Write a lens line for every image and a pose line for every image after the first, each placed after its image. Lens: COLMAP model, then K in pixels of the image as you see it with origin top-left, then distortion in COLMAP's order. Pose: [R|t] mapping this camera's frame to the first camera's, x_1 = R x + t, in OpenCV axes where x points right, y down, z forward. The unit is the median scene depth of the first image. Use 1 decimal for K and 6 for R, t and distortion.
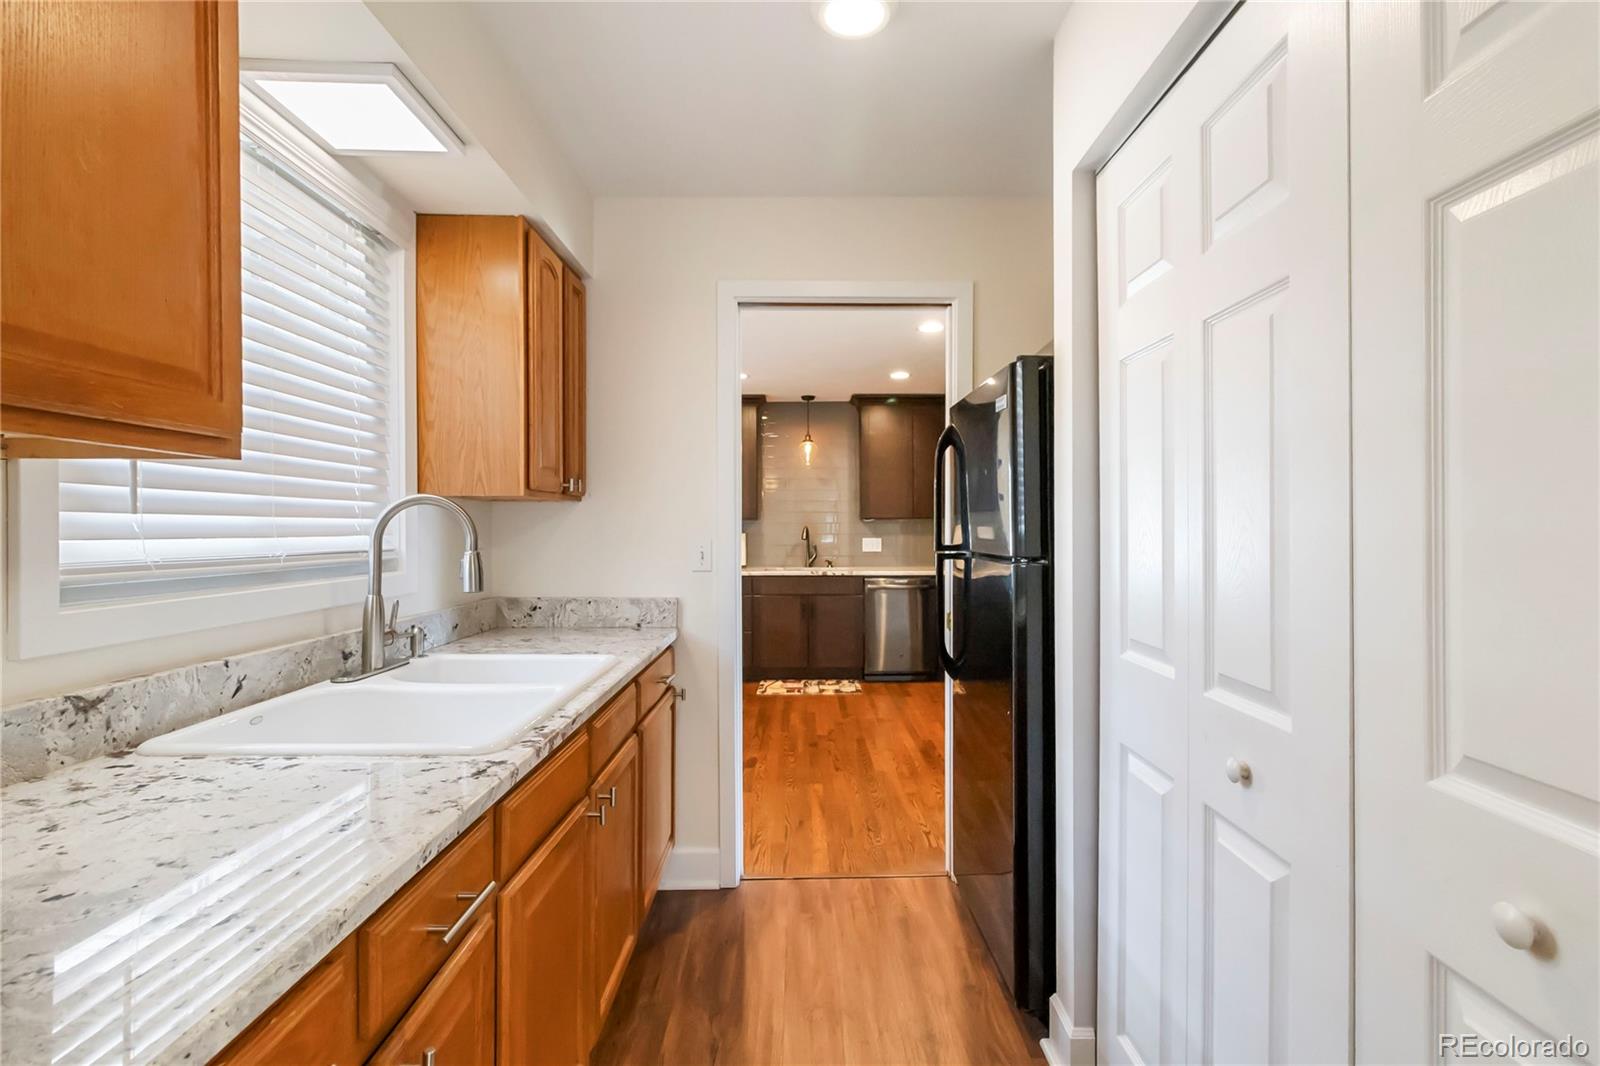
lens RADIAL K [[743.1, 0, 805.1], [0, 743.1, 528.9], [0, 0, 1]] dist [0.002006, -0.000377]
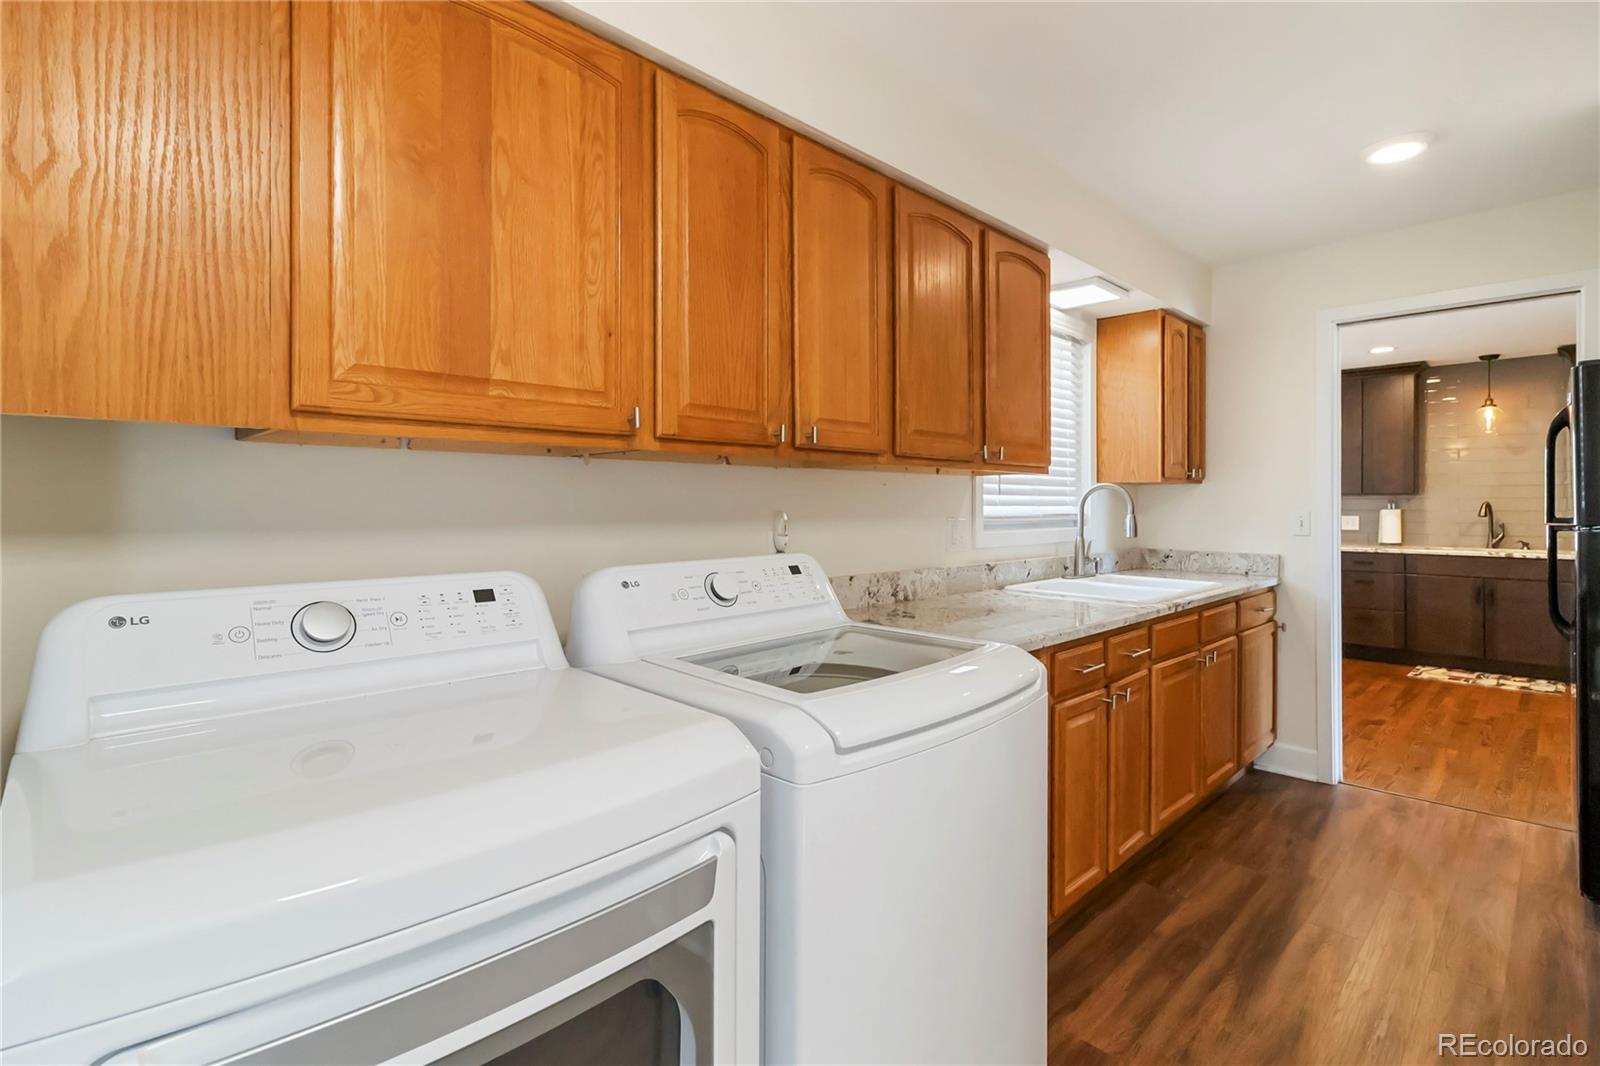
lens RADIAL K [[743.1, 0, 807.6], [0, 743.1, 504.8], [0, 0, 1]] dist [0.002006, -0.000377]
pose [[0.697692, 0.002889, -0.716392, 0.212532], [-0.002972, 0.999995, 0.001138, 0.004595], [0.716391, 0.001335, 0.697697, -0.591742]]
